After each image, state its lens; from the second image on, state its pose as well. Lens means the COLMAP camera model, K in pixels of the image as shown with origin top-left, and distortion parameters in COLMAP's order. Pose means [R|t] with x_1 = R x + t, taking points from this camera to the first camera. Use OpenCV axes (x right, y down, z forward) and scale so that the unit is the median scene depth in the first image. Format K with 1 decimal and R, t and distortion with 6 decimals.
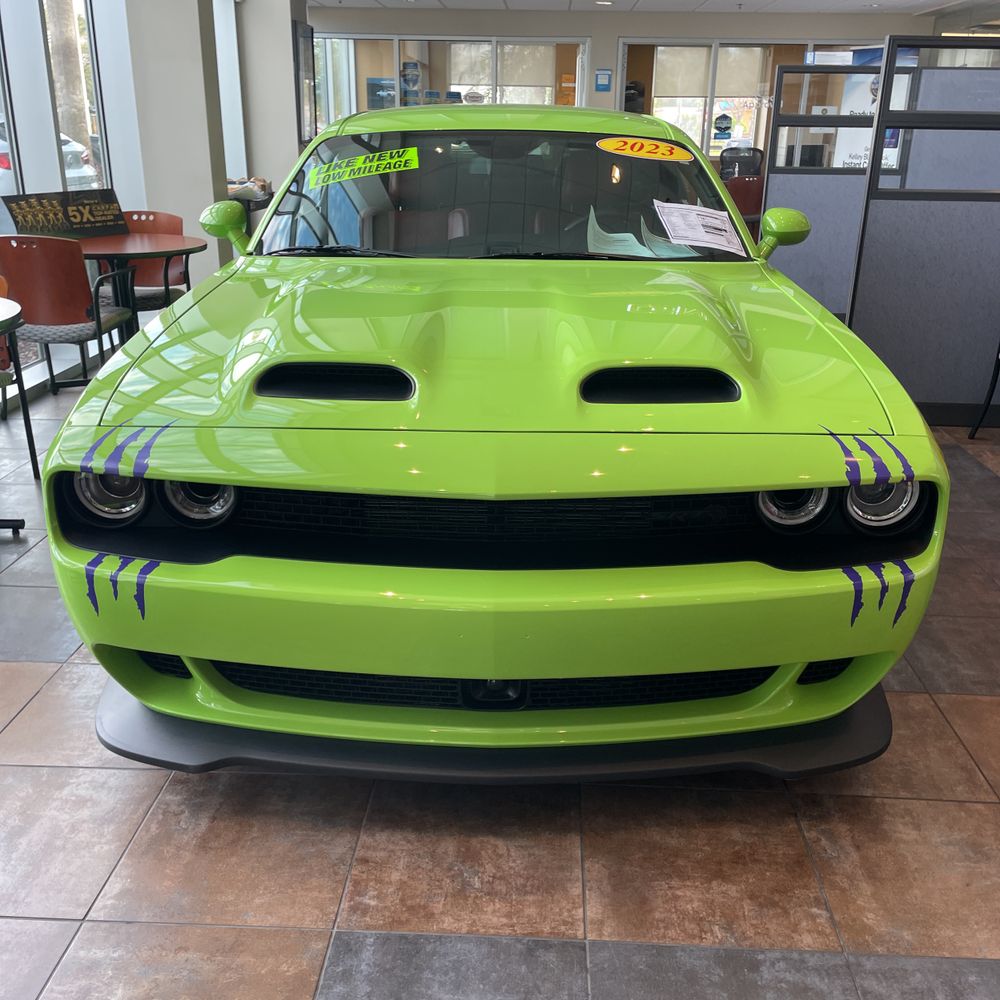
lens RADIAL K [[1015.2, 0, 502.7], [0, 1015.2, 478.2], [0, 0, 1]] dist [0.106383, -0.148961]
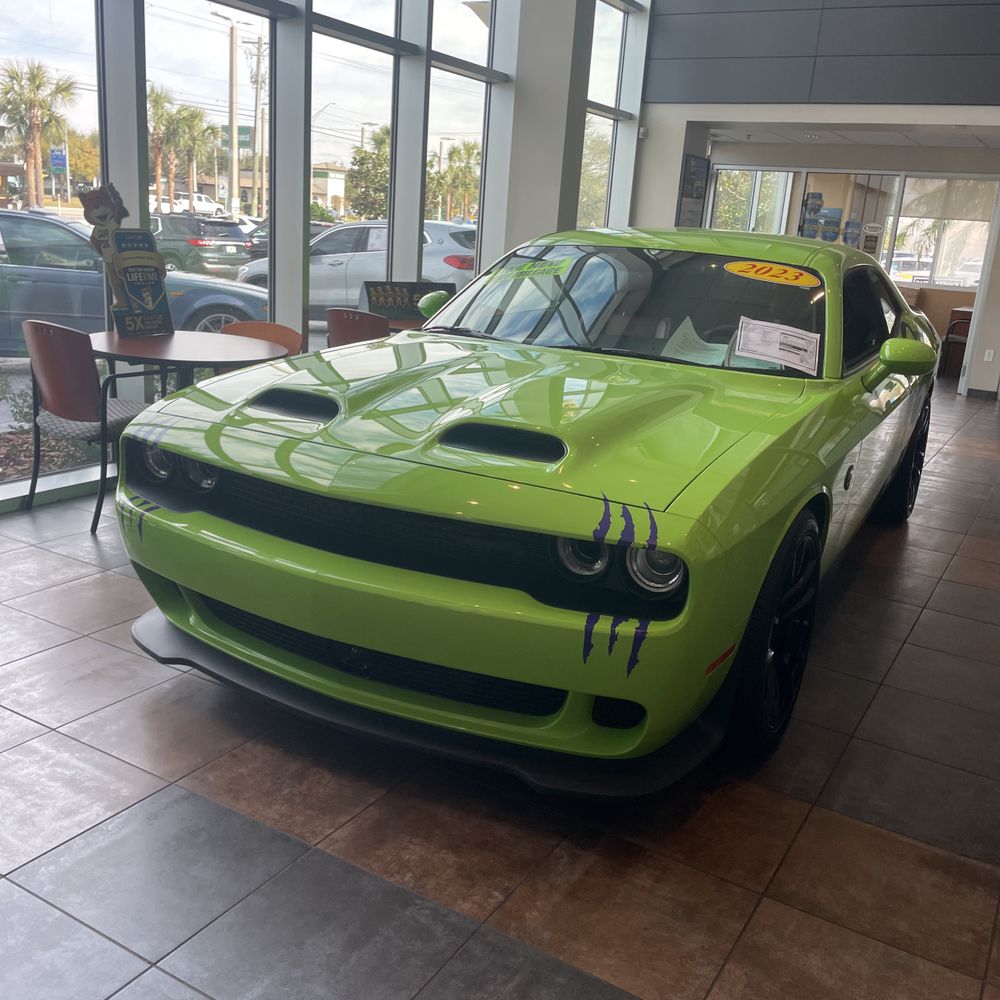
lens RADIAL K [[1015.2, 0, 502.7], [0, 1015.2, 478.2], [0, 0, 1]] dist [0.106383, -0.148961]
pose [[0.882036, 0.161046, -0.442806, 0.301852], [-0.208776, 0.976067, -0.060875, 0.011908], [0.422405, 0.146141, 0.894548, -0.042485]]
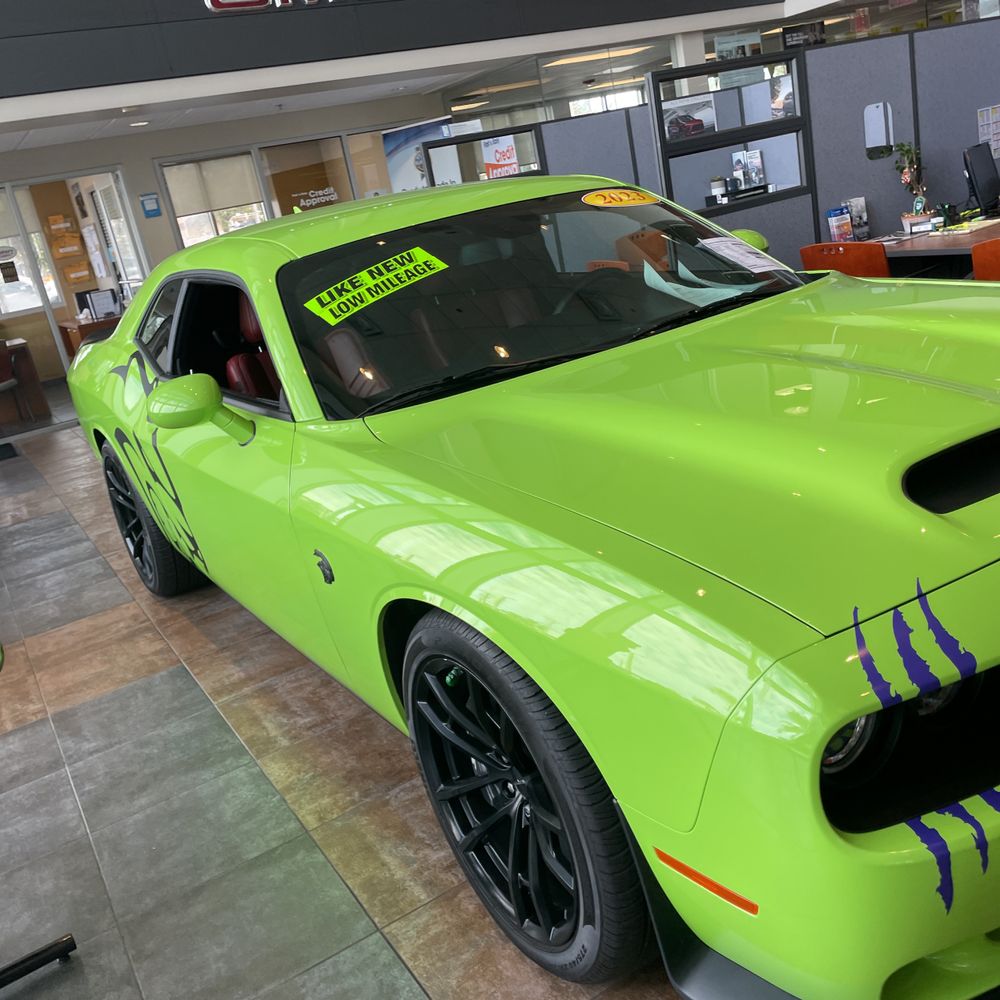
lens RADIAL K [[1018.2, 0, 505.1], [0, 1018.2, 482.3], [0, 0, 1]] dist [0.107889, -0.147291]
pose [[0.820080, -0.319497, 0.474753, -0.349597], [0.364400, 0.931238, -0.002758, -0.089331], [-0.441227, 0.175262, 0.880115, 0.211279]]
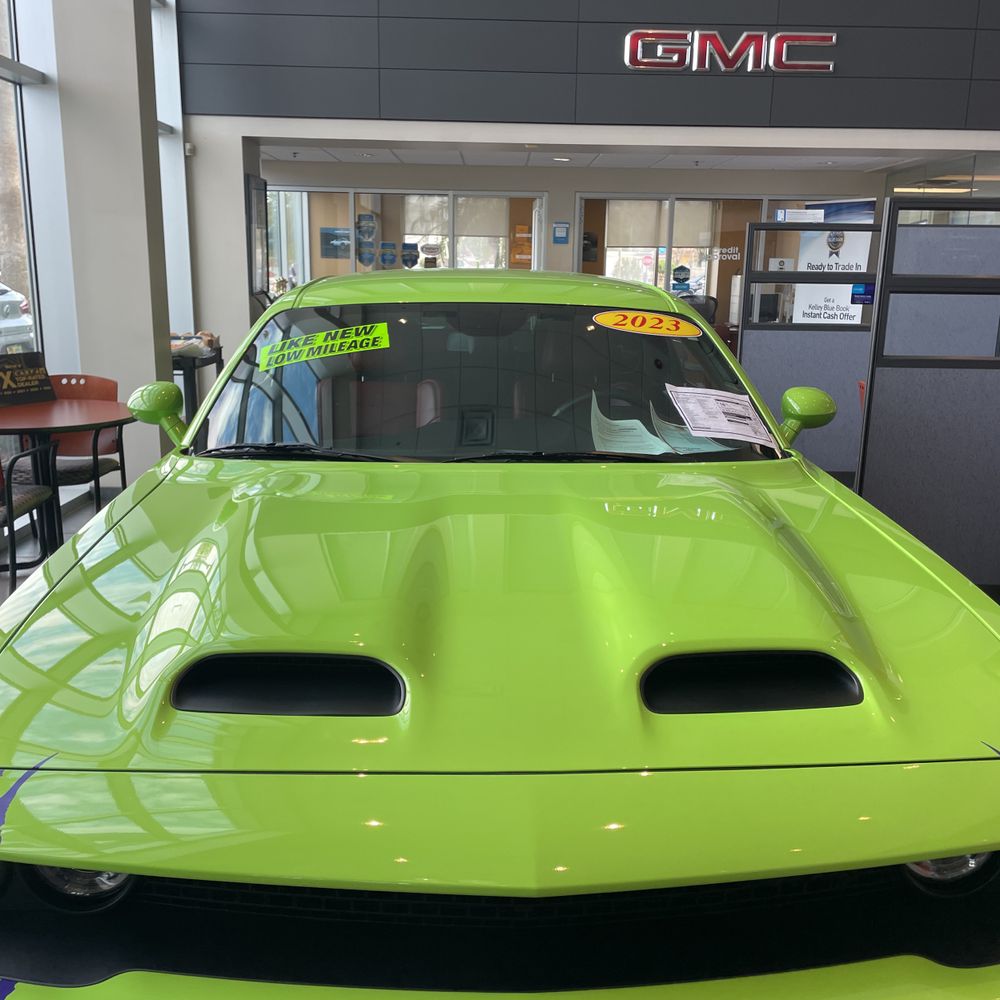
lens RADIAL K [[1015.2, 0, 502.7], [0, 1015.2, 478.2], [0, 0, 1]] dist [0.106383, -0.148961]
pose [[0.998706, -0.009233, 0.050016, -0.022372], [0.015492, 0.991880, -0.126230, -0.061109], [-0.048444, 0.126842, 0.990739, 0.119285]]
